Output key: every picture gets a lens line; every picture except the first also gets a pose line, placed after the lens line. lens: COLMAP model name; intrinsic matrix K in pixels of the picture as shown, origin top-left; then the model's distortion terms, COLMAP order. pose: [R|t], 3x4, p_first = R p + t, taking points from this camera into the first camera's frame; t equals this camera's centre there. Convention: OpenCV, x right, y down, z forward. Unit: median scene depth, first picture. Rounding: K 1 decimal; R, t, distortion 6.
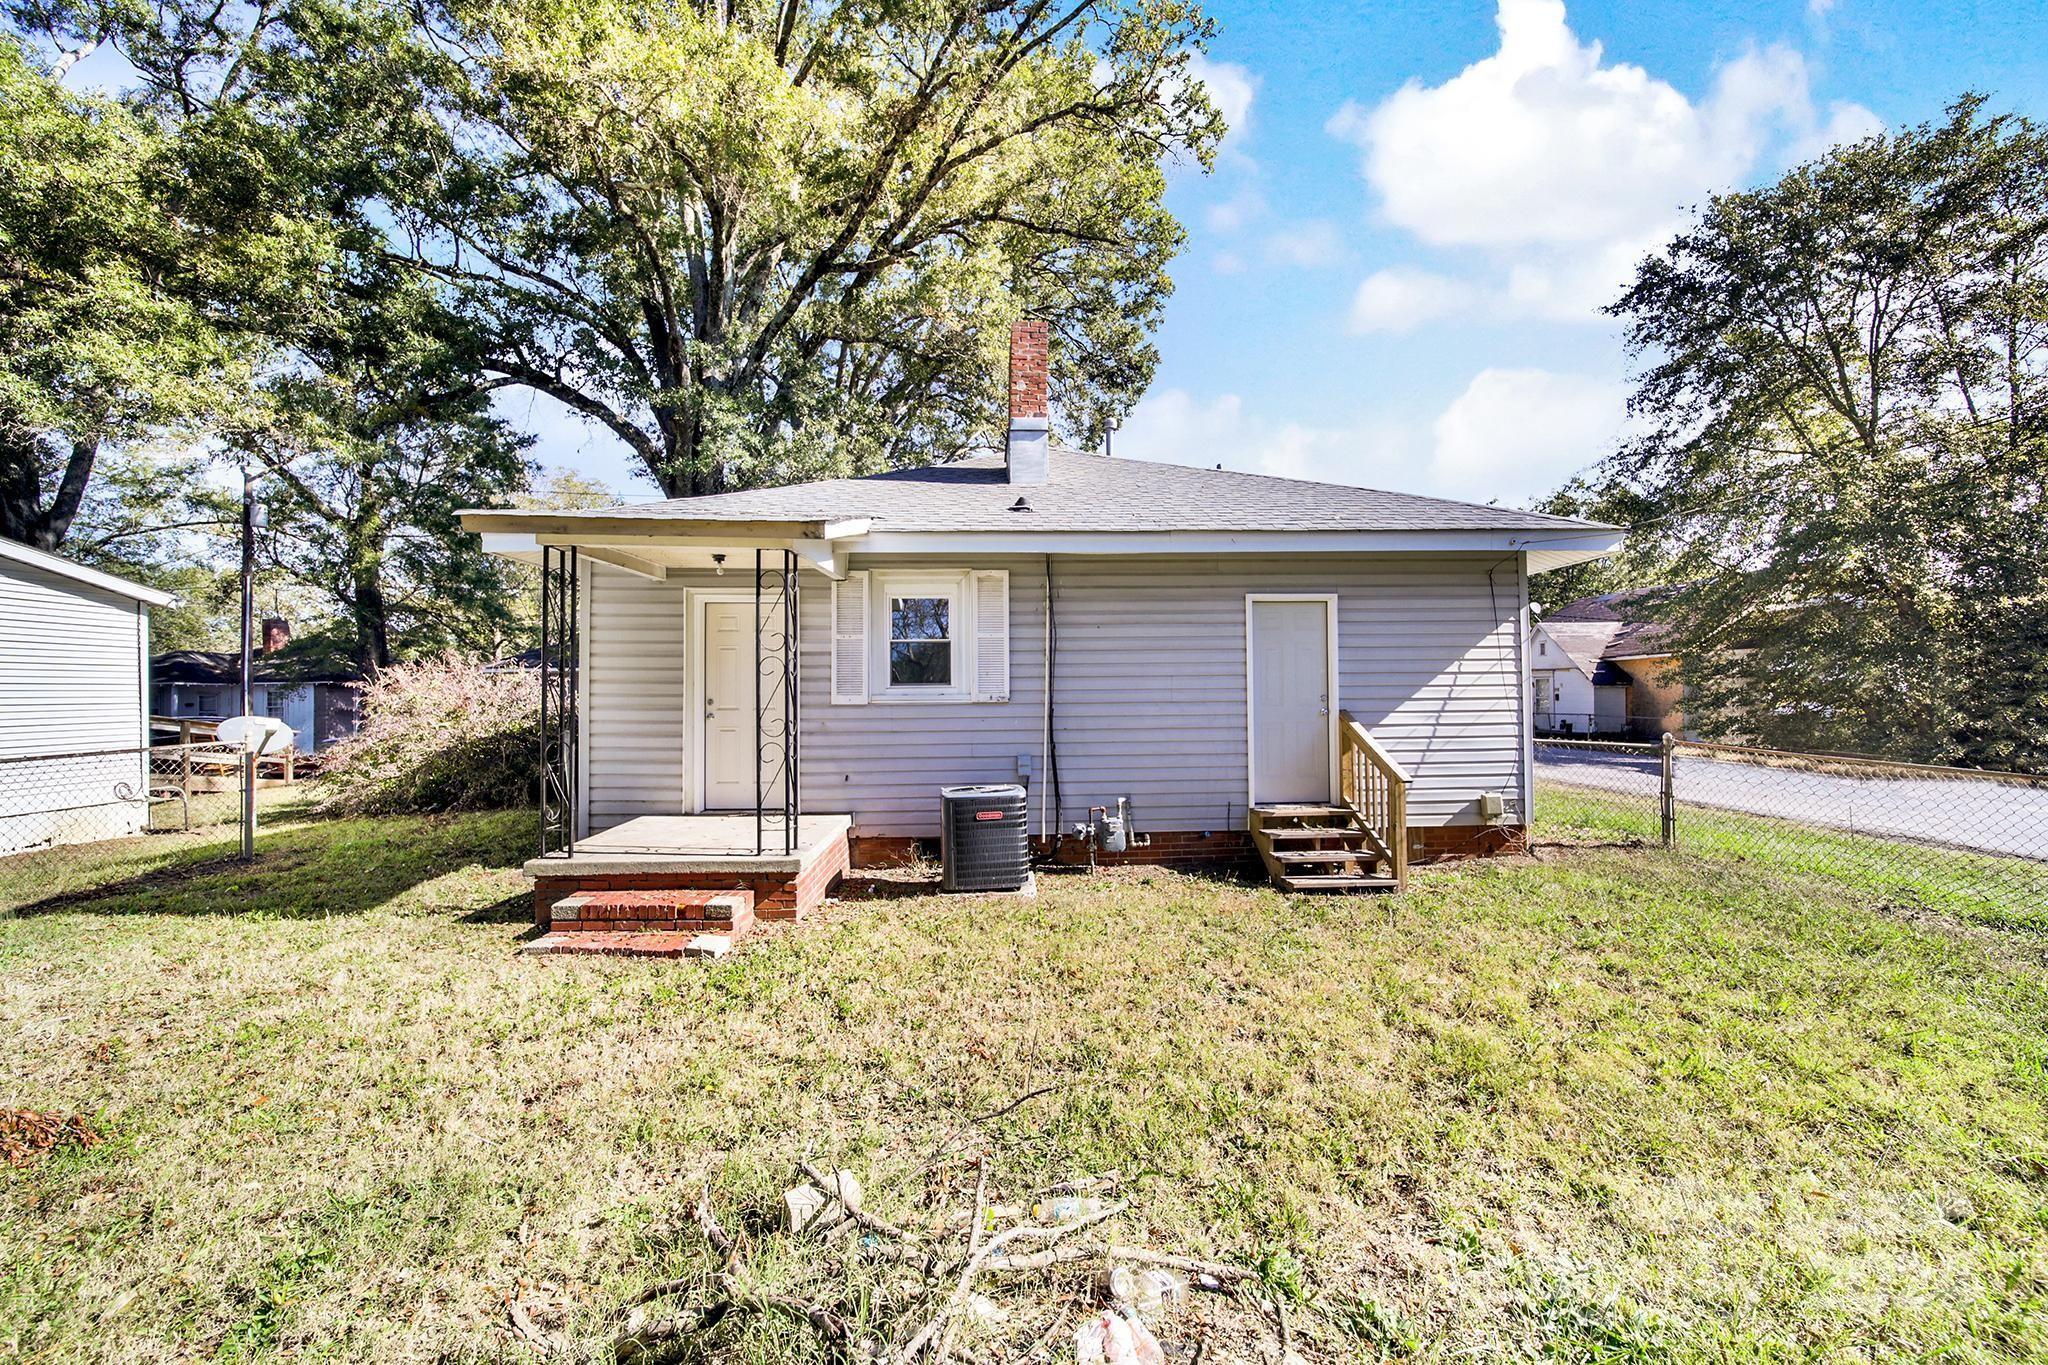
lens RADIAL K [[714.8, 0, 1028.3], [0, 714.8, 684.1], [0, 0, 1]] dist [-0.000569, -0.001396]
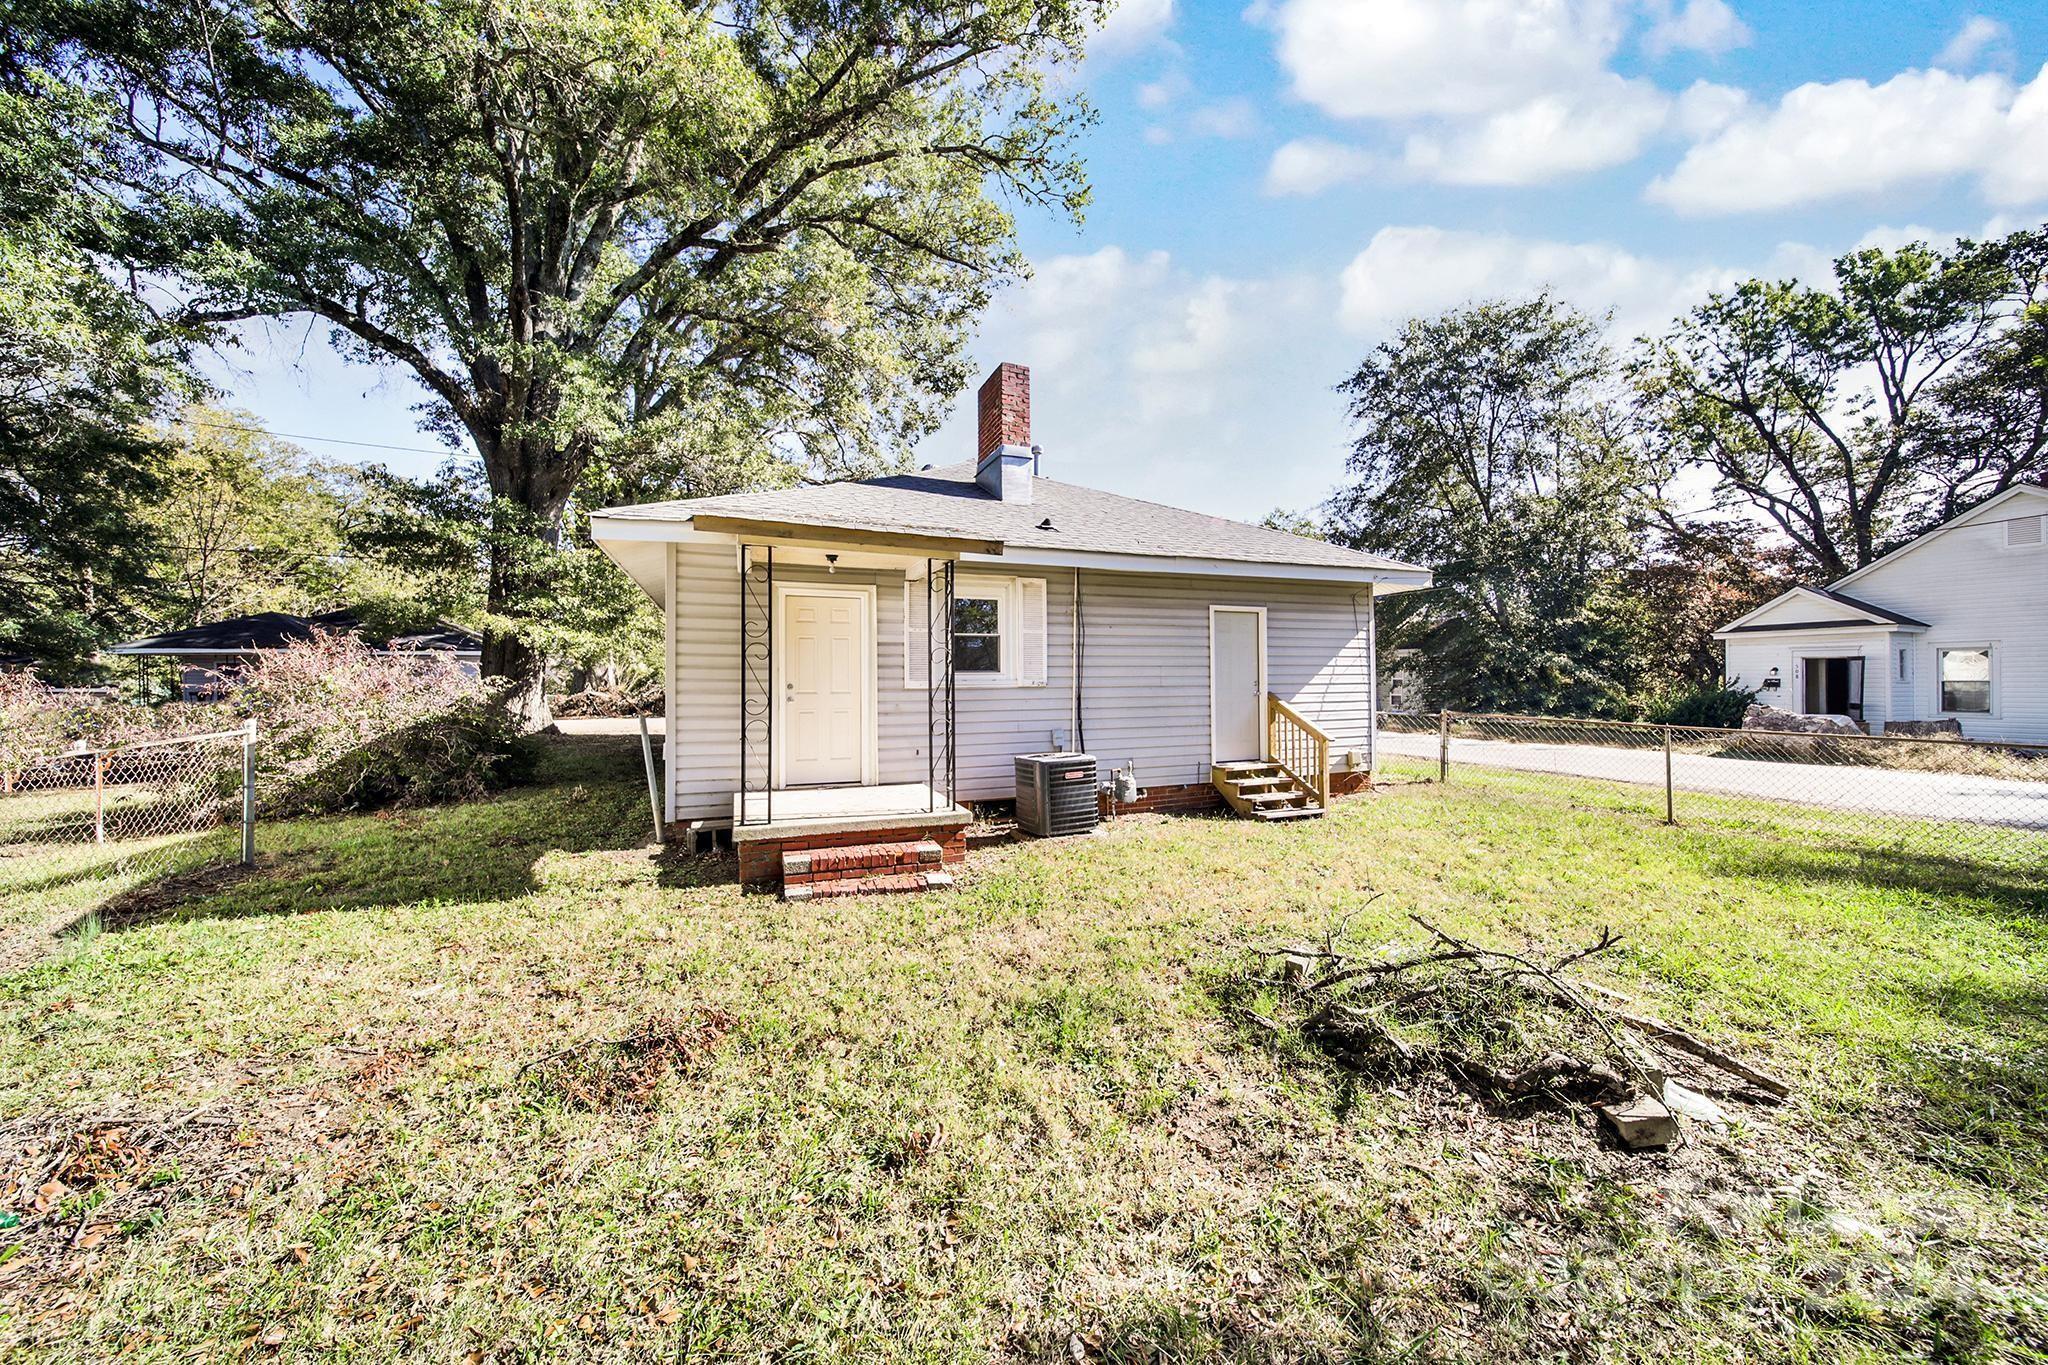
lens RADIAL K [[705.0, 0, 1020.7], [0, 705.0, 676.9], [0, 0, 1]] dist [-0.001437, -0.000095]
pose [[0.946895, 0.002978, 0.321528, -0.445544], [-0.004541, 0.999981, 0.004109, 0.003843], [-0.321510, -0.005351, 0.946891, -0.127278]]
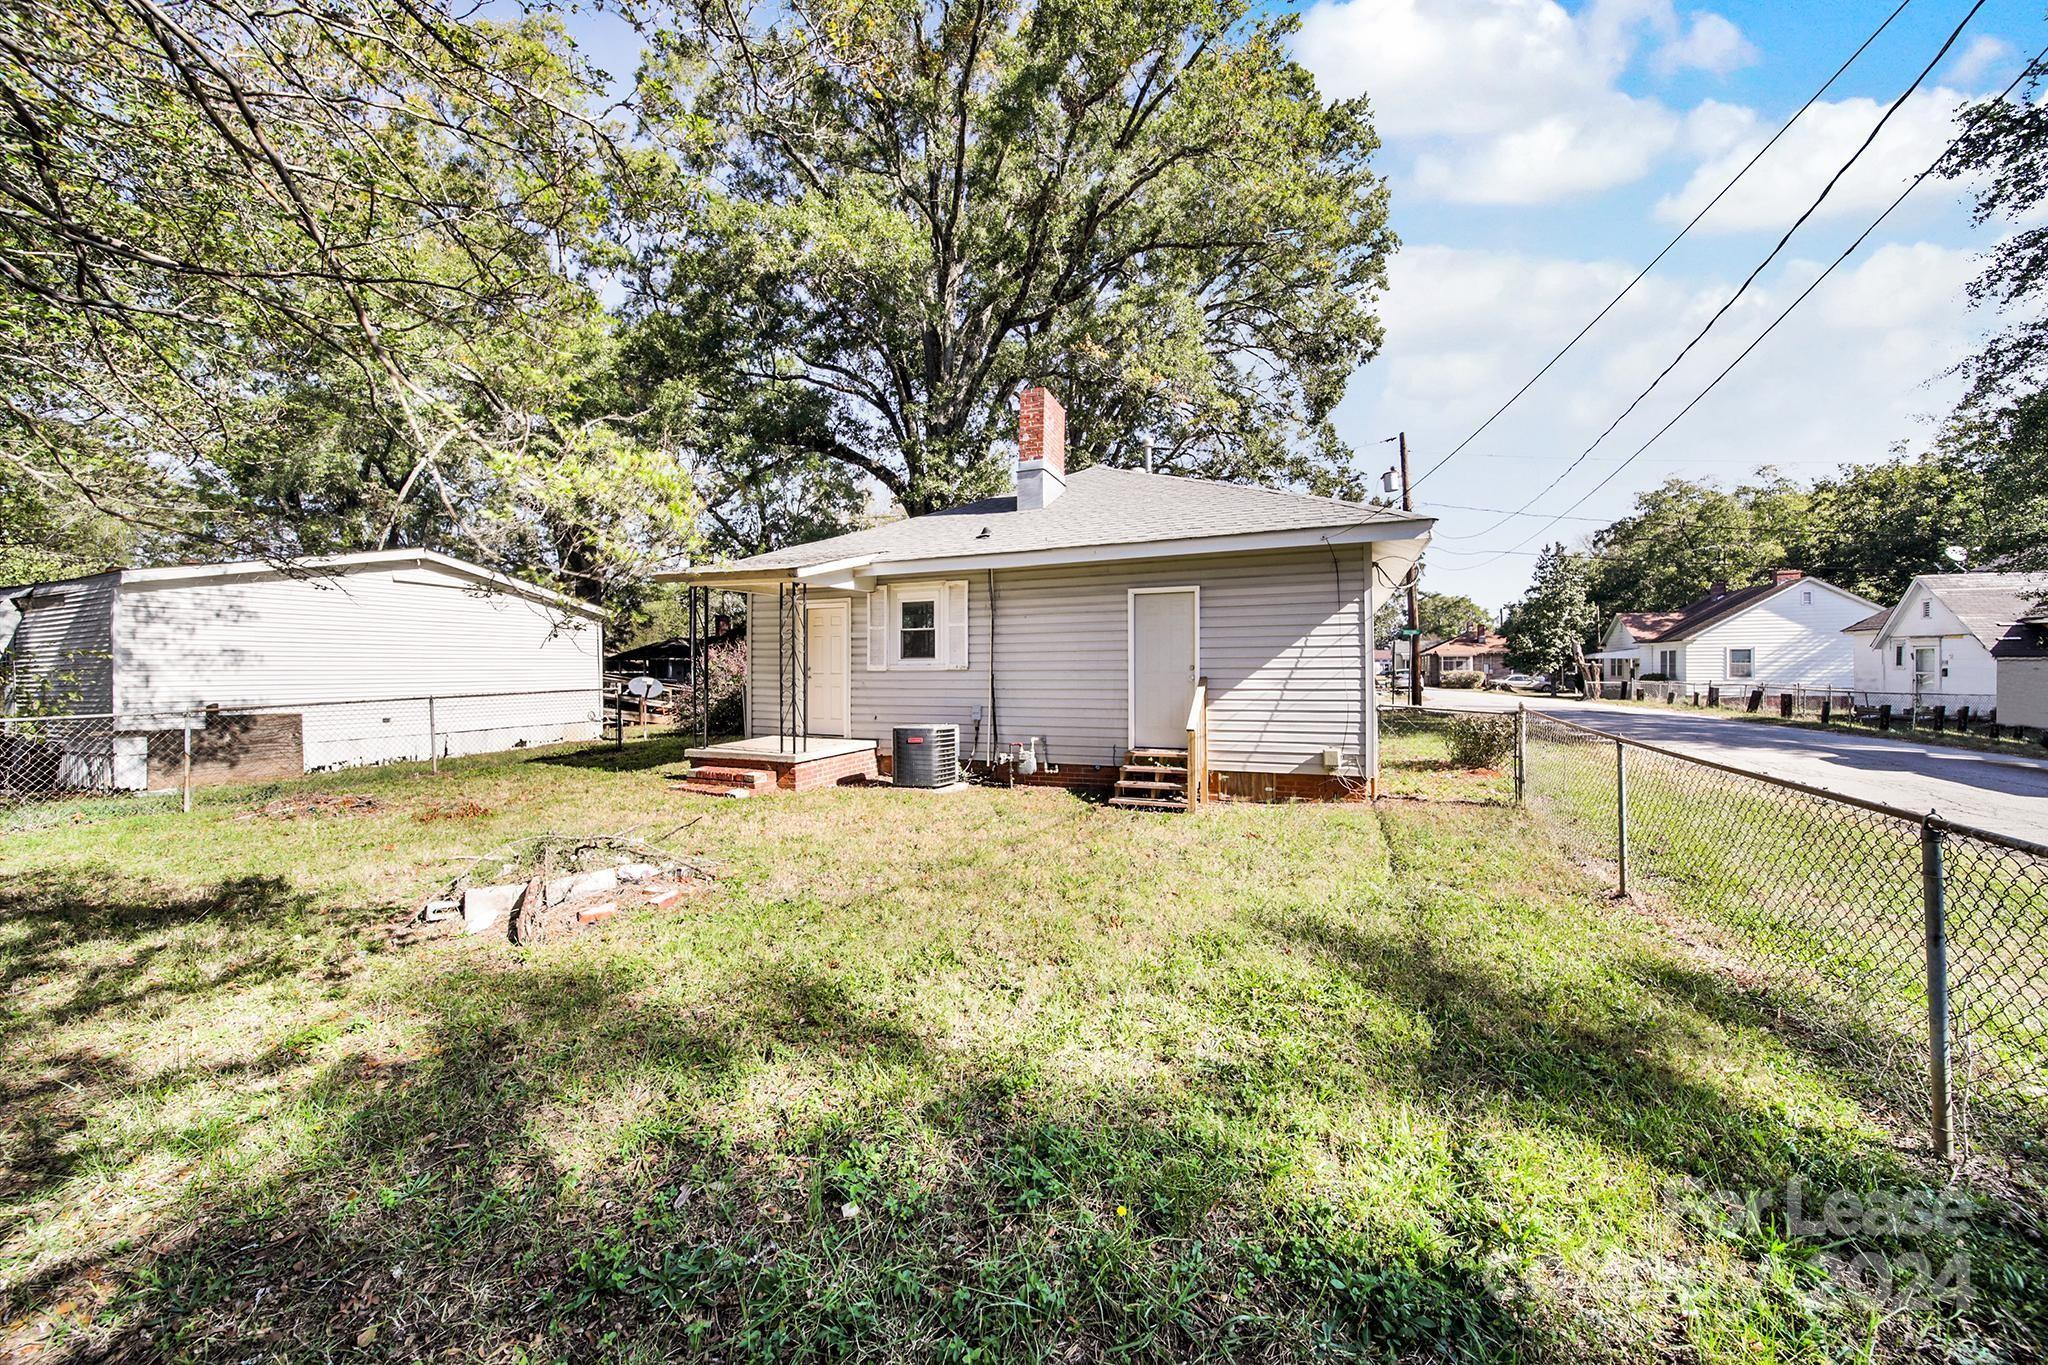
lens RADIAL K [[695.9, 0, 1047.4], [0, 695.9, 669.5], [0, 0, 1]] dist [-0.000216, -0.003027]
pose [[0.916532, 0.003169, -0.399948, 0.679102], [0.003538, 0.999865, 0.016030, 0.002072], [0.399945, -0.016107, 0.916398, -0.244325]]
